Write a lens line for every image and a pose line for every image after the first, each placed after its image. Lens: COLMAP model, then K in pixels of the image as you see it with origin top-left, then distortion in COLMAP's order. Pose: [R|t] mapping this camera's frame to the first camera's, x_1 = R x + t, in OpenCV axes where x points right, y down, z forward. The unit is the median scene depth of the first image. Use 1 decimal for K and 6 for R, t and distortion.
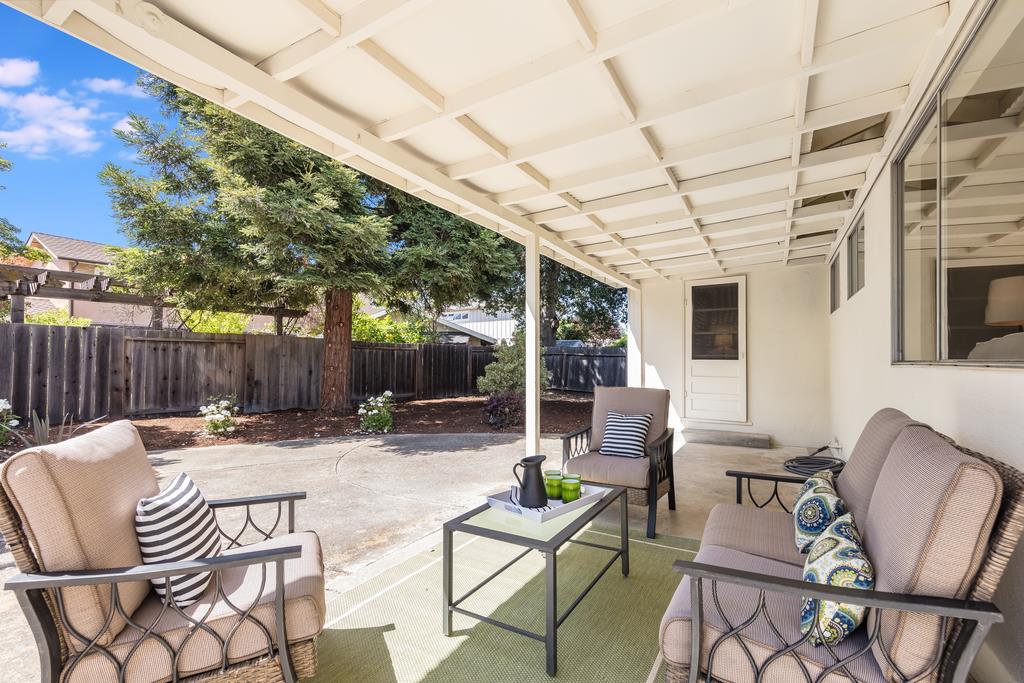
lens RADIAL K [[458.0, 0, 506.8], [0, 458.0, 351.6], [0, 0, 1]] dist [0.001286, -0.000665]
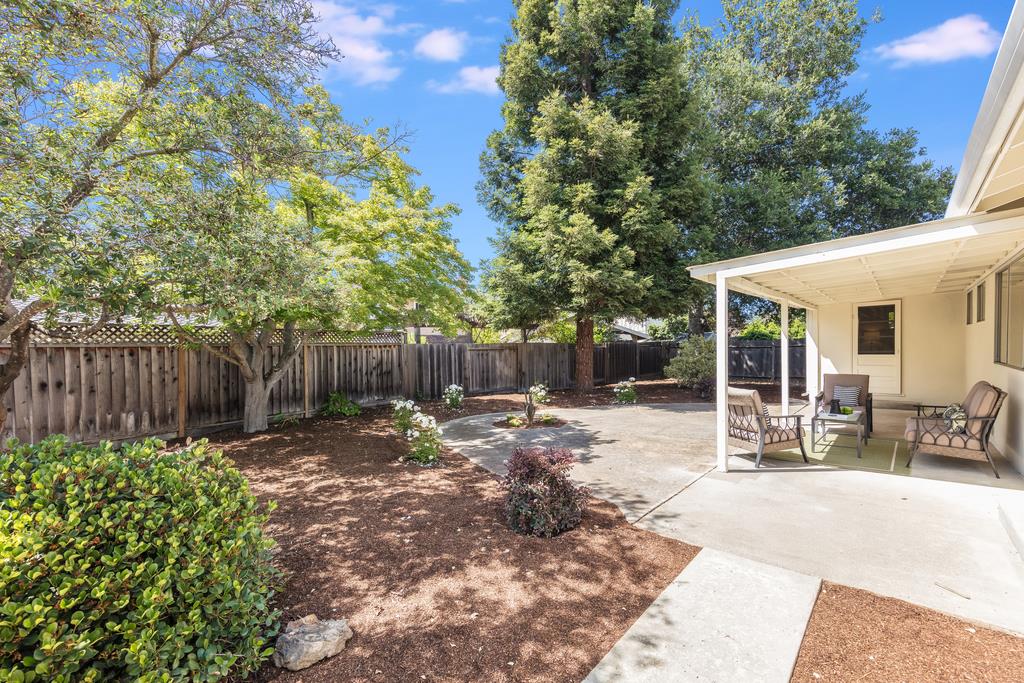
lens RADIAL K [[416.1, 0, 510.6], [0, 416.1, 357.9], [0, 0, 1]] dist [-0.000343, -0.000311]
pose [[0.973409, -0.024182, -0.227795, -0.411291], [0.033563, 0.998737, 0.037396, -0.062193], [0.226603, -0.044047, 0.972991, -0.619757]]
